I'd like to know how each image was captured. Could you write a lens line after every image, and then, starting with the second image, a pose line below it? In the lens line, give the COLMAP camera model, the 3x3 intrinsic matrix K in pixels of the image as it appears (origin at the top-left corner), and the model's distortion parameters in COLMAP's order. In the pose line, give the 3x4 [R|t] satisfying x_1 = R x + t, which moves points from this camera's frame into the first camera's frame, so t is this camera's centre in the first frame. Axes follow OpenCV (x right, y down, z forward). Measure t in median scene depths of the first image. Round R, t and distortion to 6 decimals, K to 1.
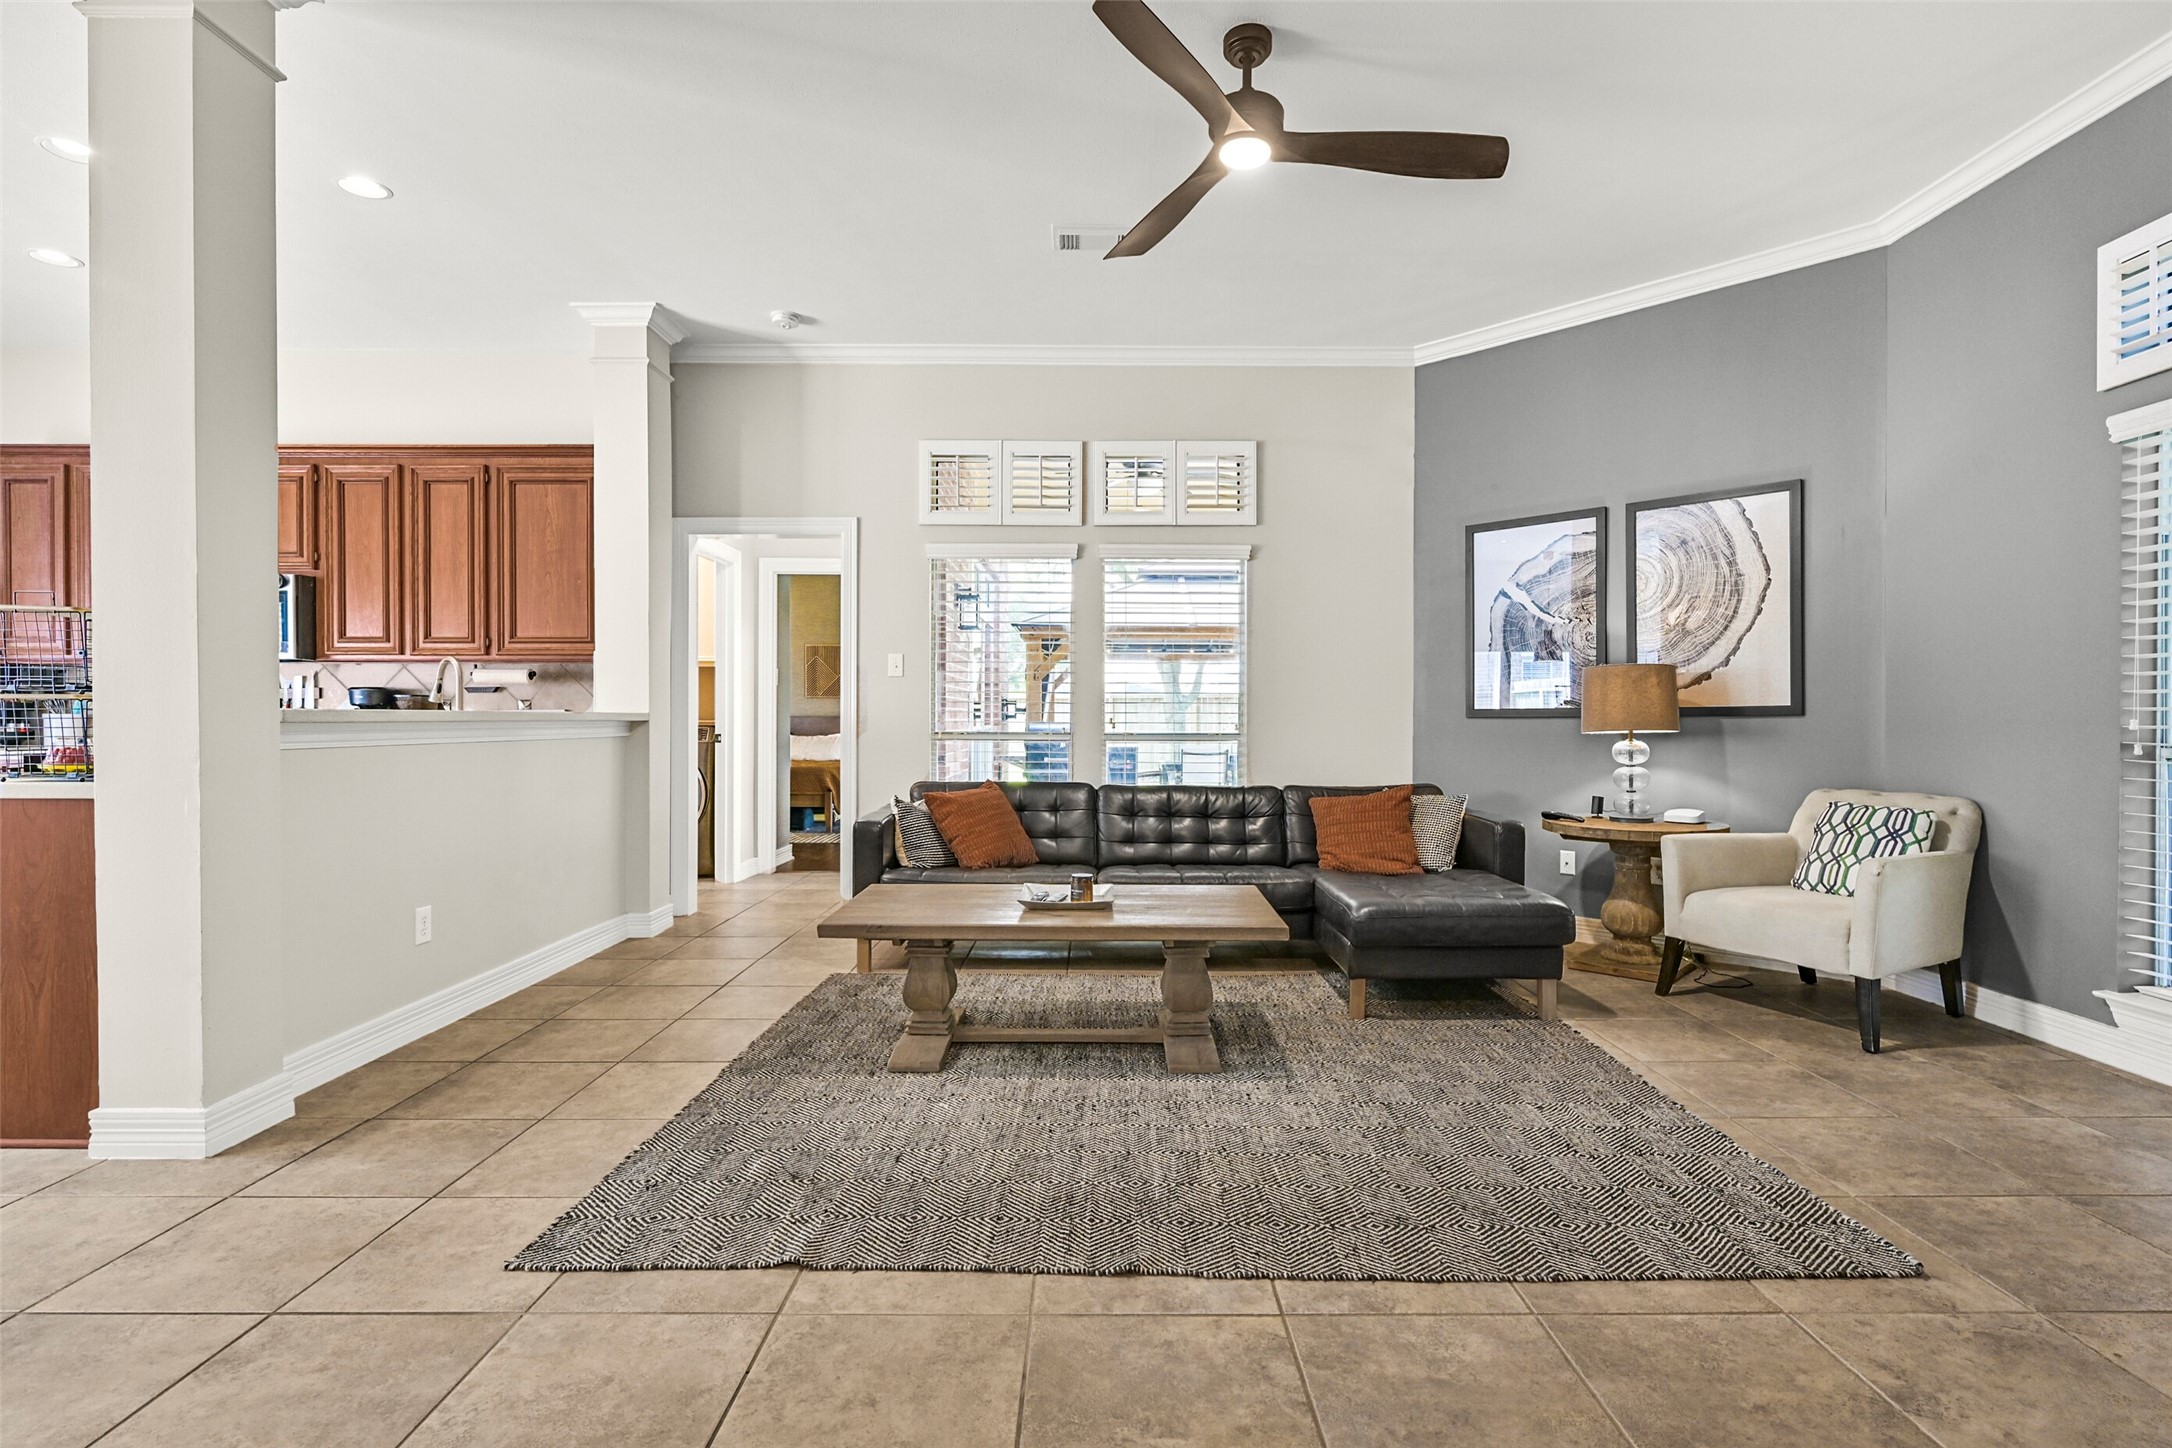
lens RADIAL K [[1001.3, 0, 1115.2], [0, 1001.3, 731.3], [0, 0, 1]] dist [-0.011427, 0.002616]
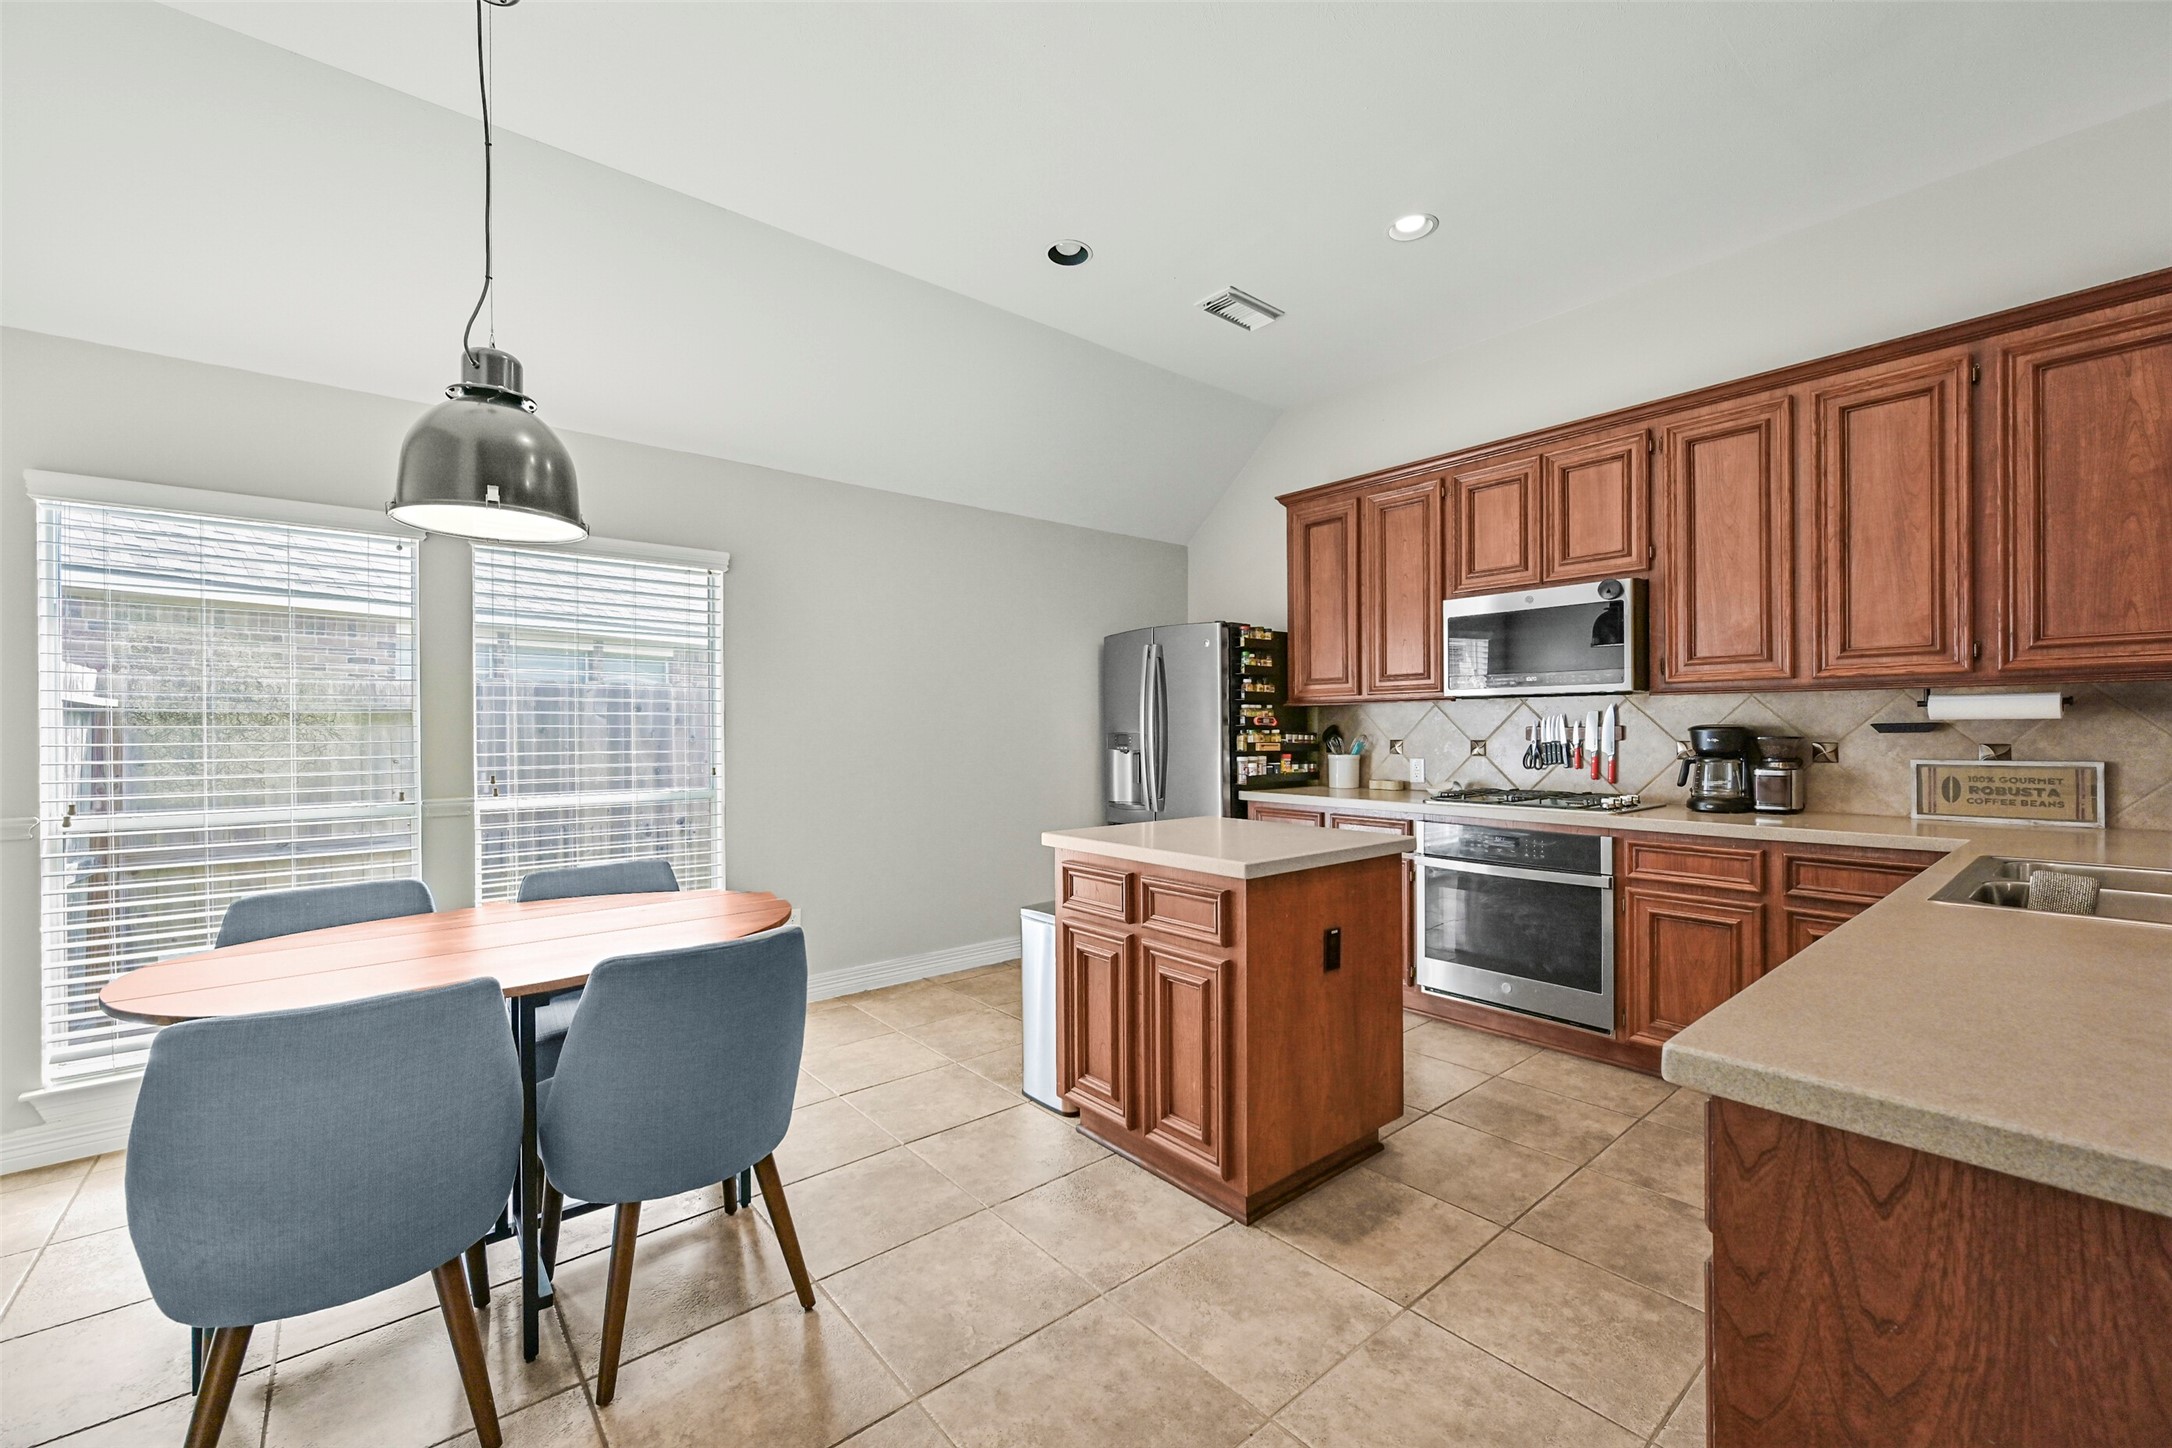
lens RADIAL K [[884.3, 0, 1098.4], [0, 884.3, 729.1], [0, 0, 1]] dist [-0.003612, 0.001537]
pose [[0.633812, -0.004129, -0.773476, -0.613160], [-0.004453, 0.999950, -0.008987, -0.038904], [0.773474, 0.009140, 0.633762, 0.287942]]
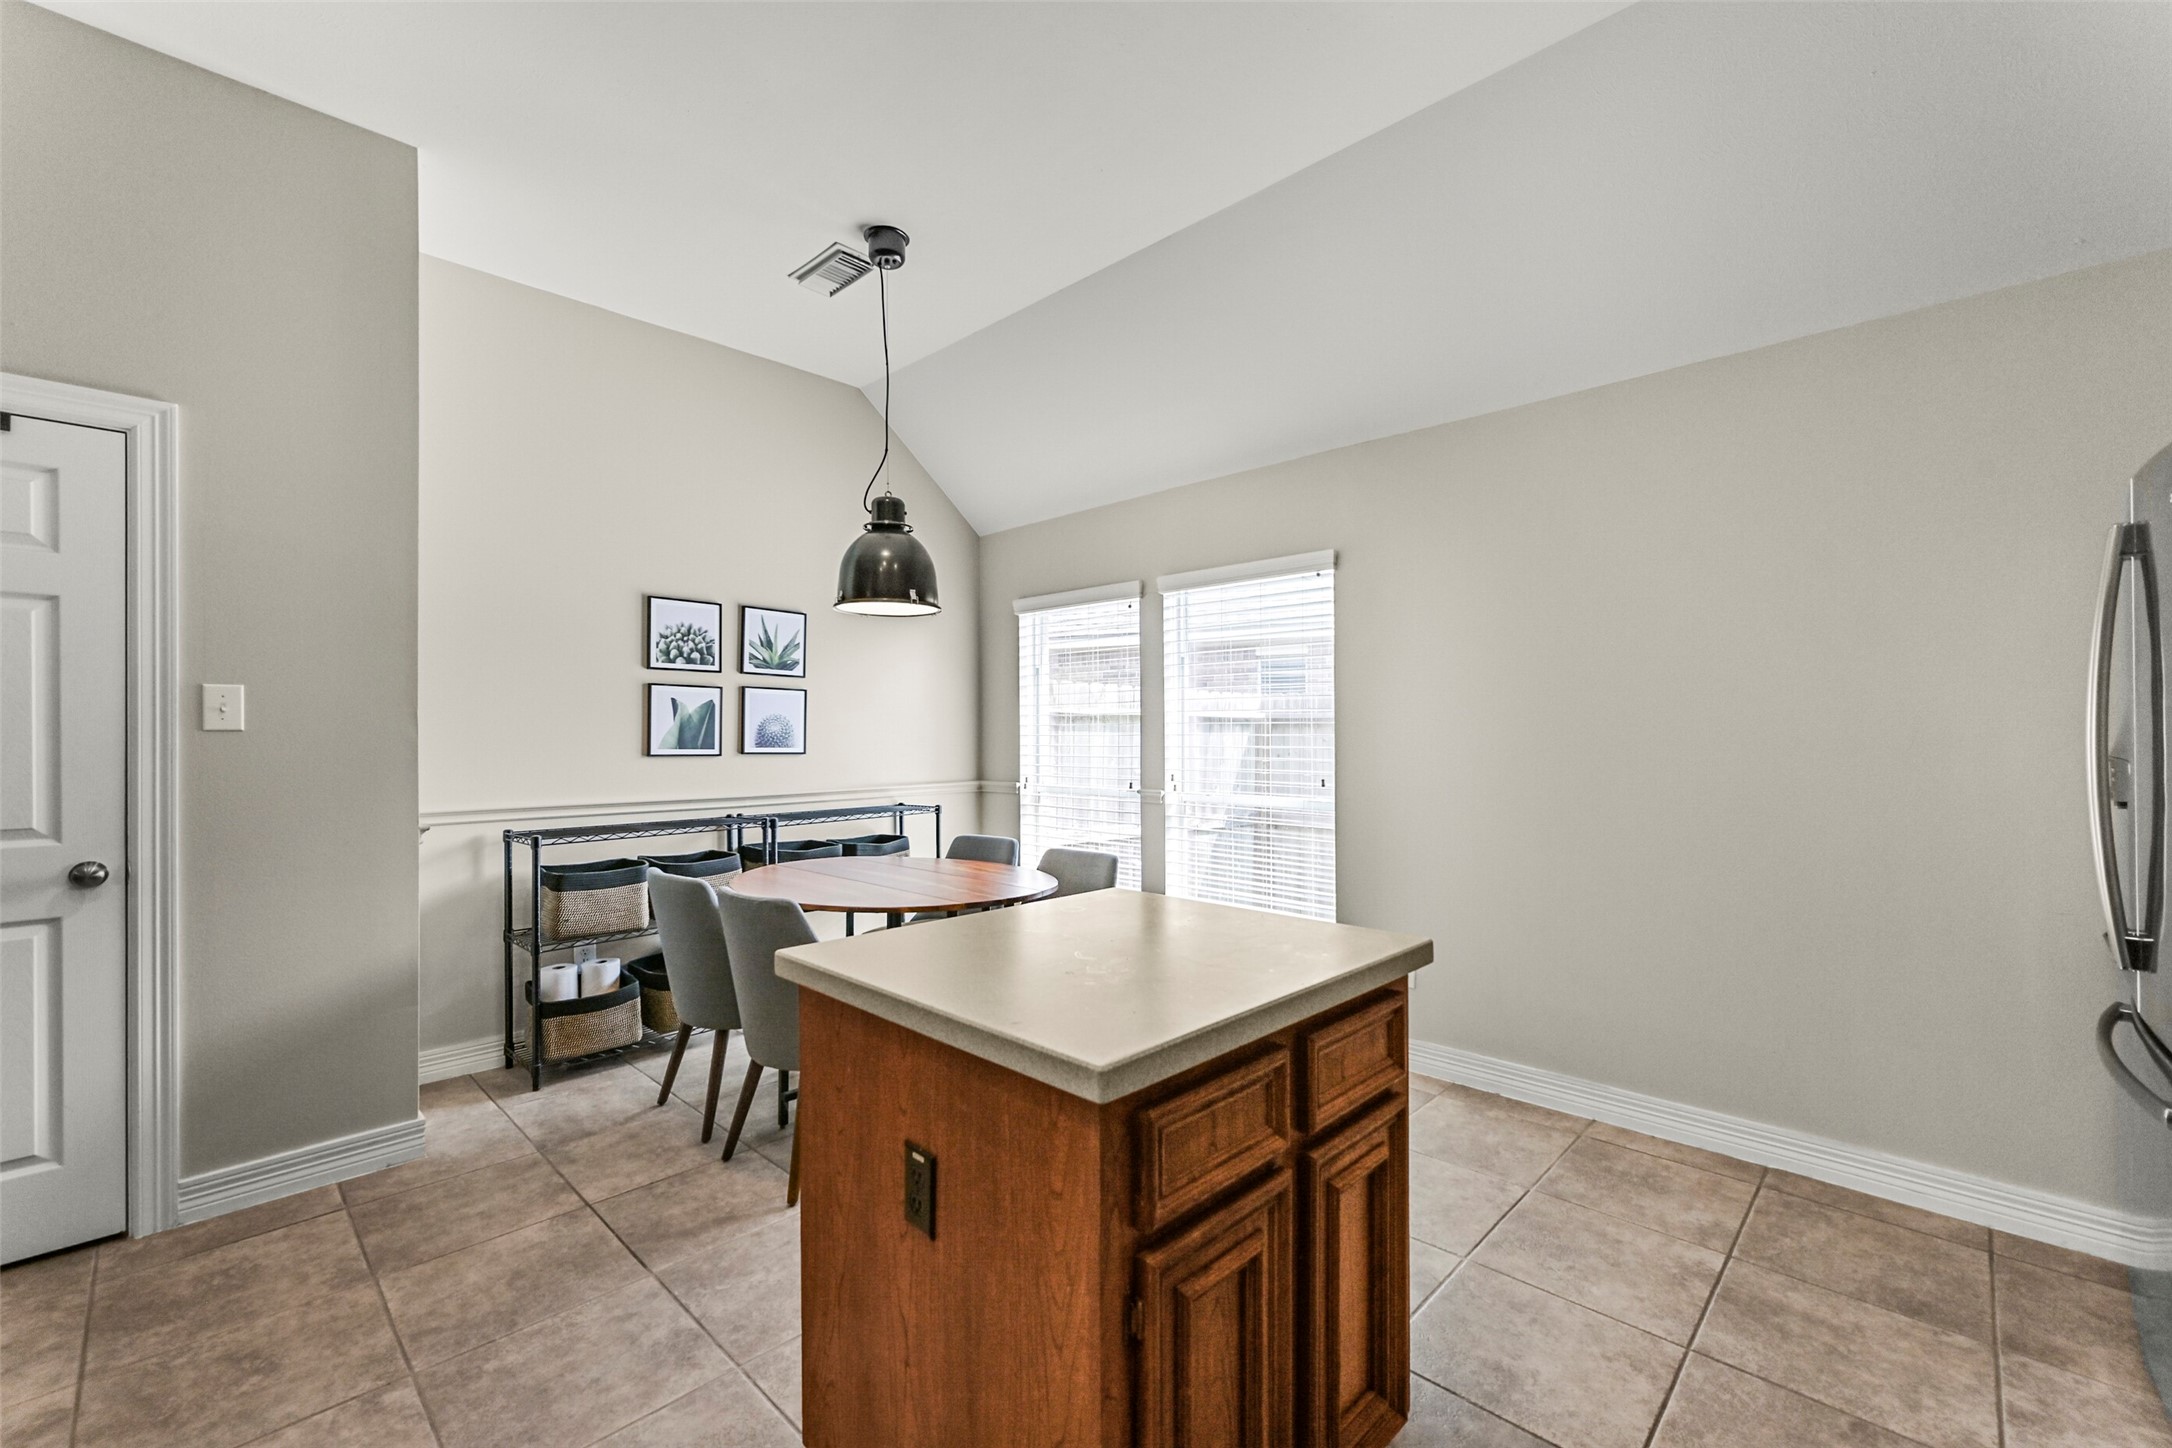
lens RADIAL K [[899.8, 0, 1086.7], [0, 899.8, 732.6], [0, 0, 1]] dist [-0.003044, 0.000353]
pose [[-0.708663, 0.003804, -0.705537, -0.769663], [-0.006924, 0.999900, 0.012345, -0.057269], [0.705513, 0.013633, -0.708566, 0.940491]]
